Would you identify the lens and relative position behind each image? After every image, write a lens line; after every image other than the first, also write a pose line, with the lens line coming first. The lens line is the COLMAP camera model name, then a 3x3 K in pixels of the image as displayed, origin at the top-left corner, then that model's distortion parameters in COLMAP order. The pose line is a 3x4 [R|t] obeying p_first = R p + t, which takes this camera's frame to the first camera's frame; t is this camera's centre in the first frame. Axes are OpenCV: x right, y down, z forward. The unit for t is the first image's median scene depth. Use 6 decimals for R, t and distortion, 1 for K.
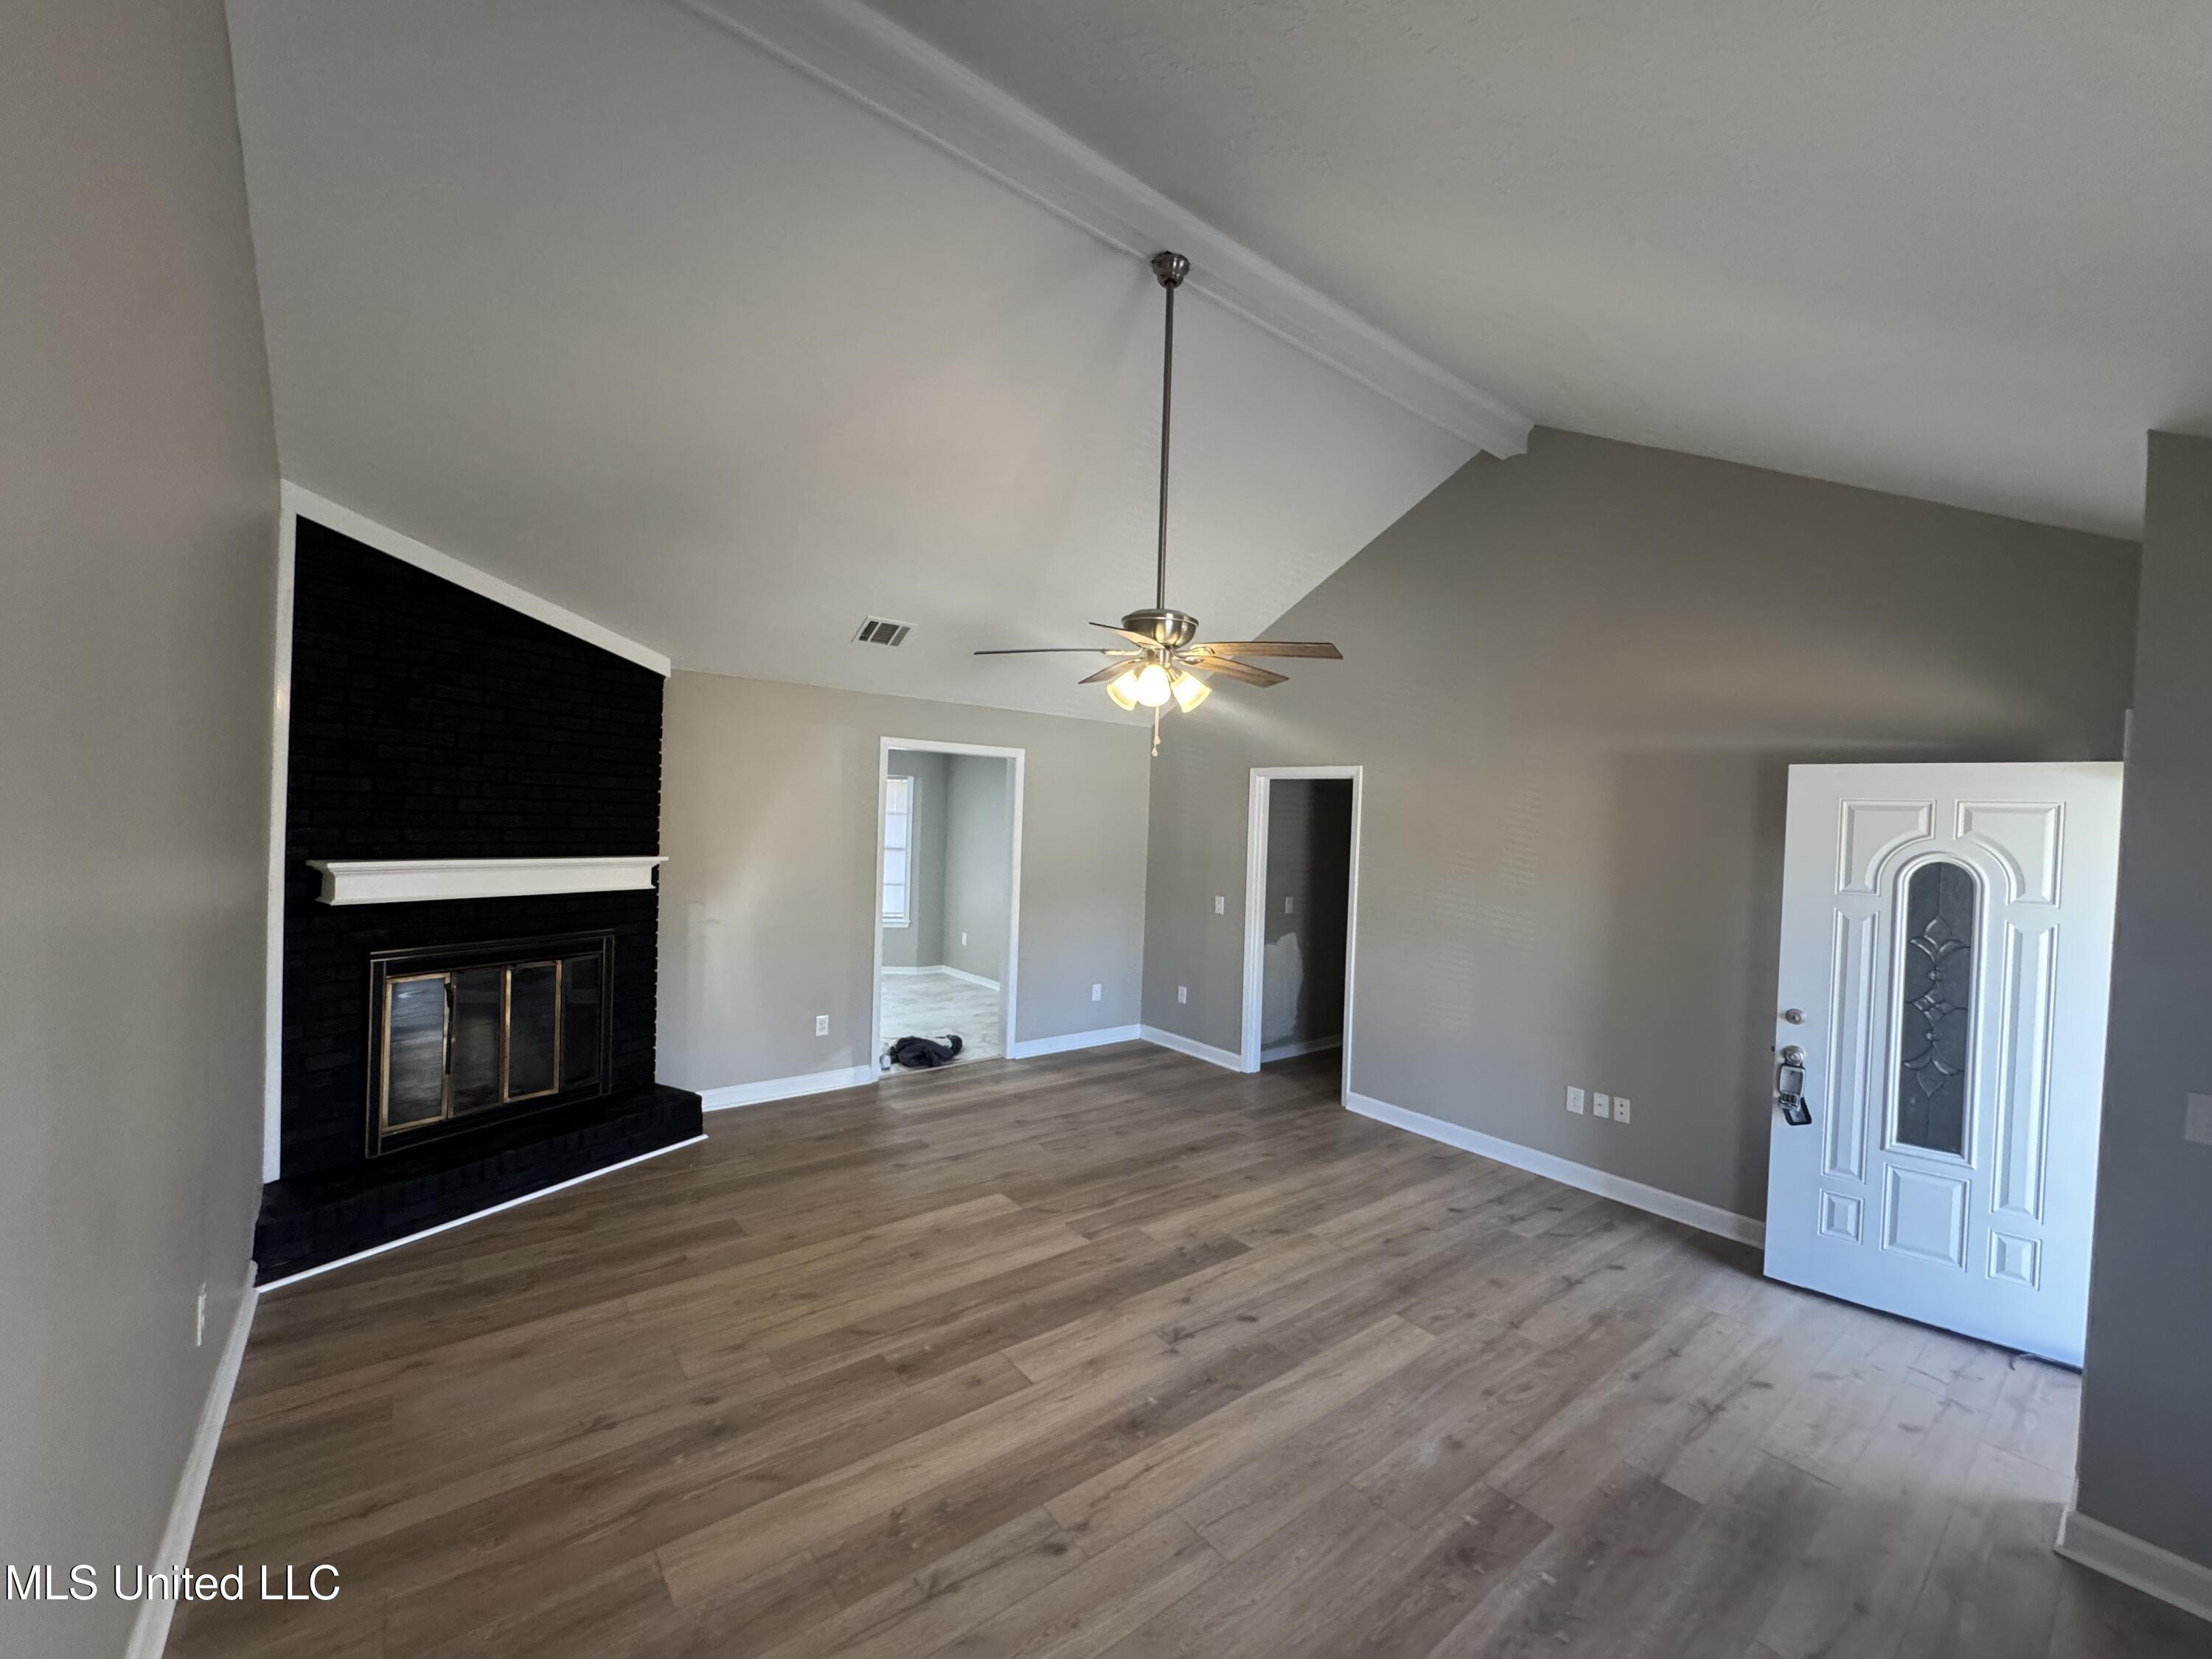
lens RADIAL K [[876.4, 0, 1106.0], [0, 876.4, 829.5], [0, 0, 1]] dist [-0.000579, 0.000057]
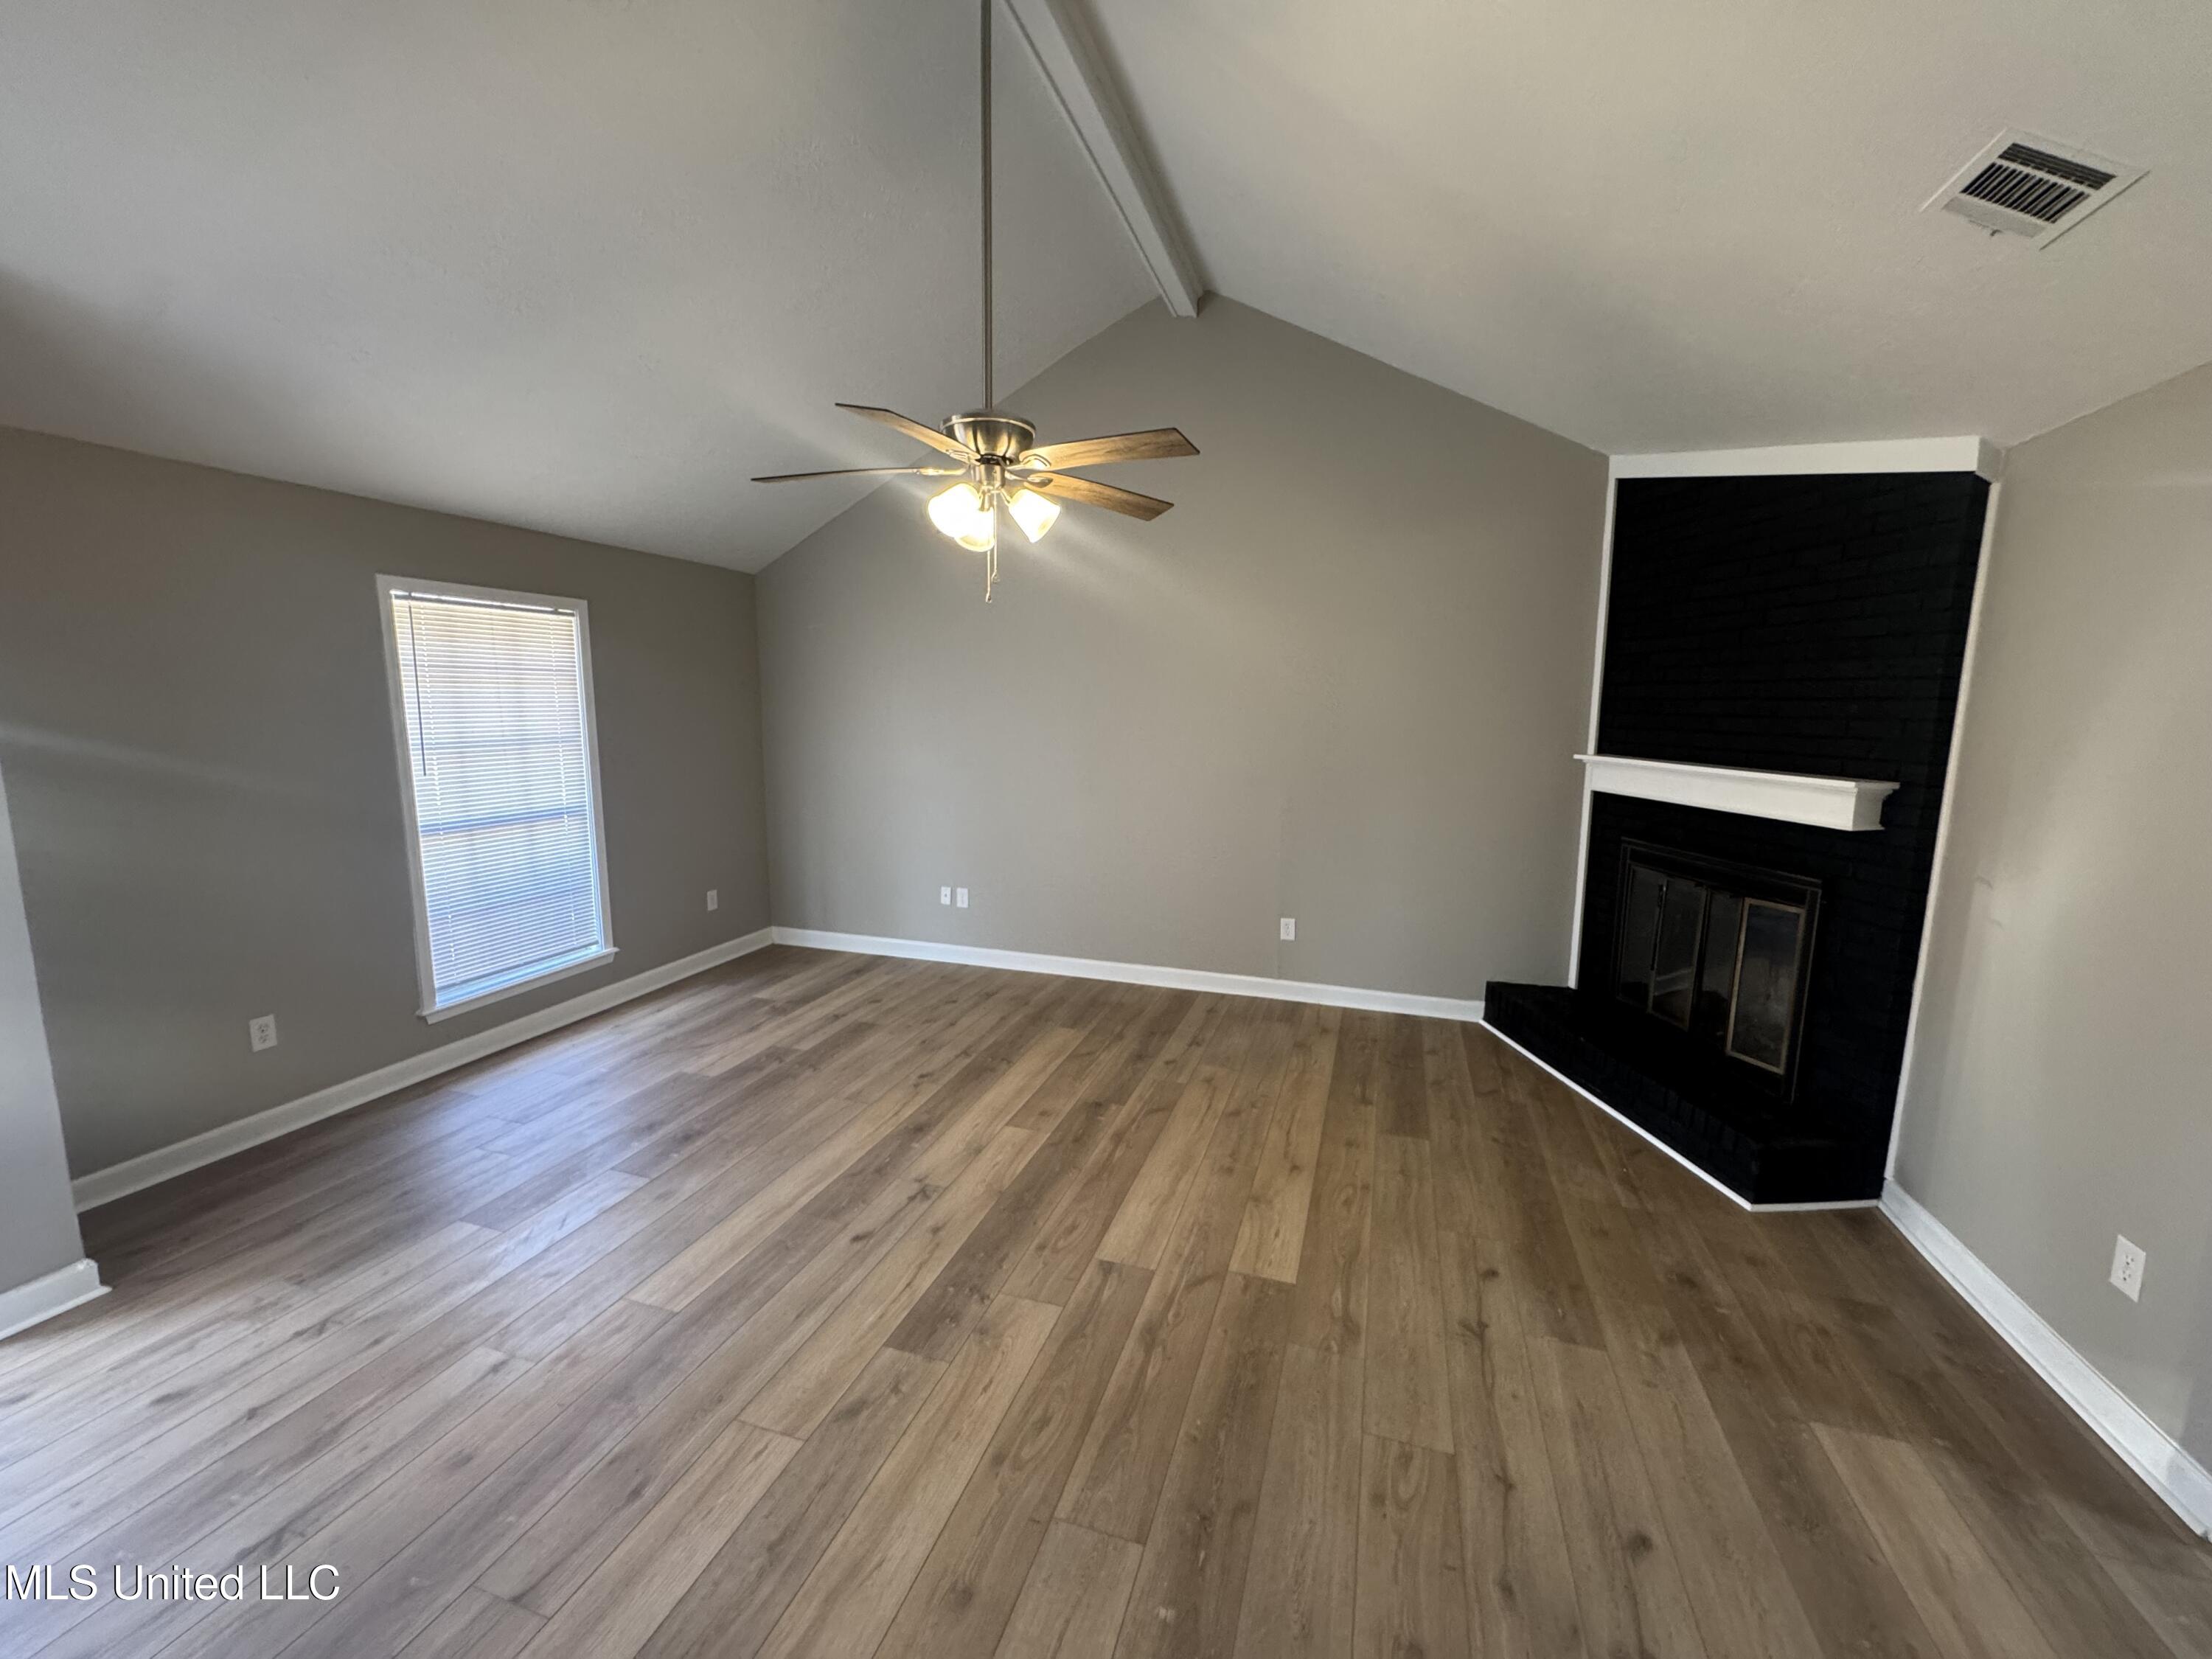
lens RADIAL K [[876.4, 0, 1106.0], [0, 876.4, 829.5], [0, 0, 1]] dist [-0.000579, 0.000057]
pose [[-0.832105, 0.033432, -0.553609, 0.421062], [-0.049041, 0.989837, 0.133486, 0.009294], [0.552445, 0.138224, -0.822009, 1.752621]]
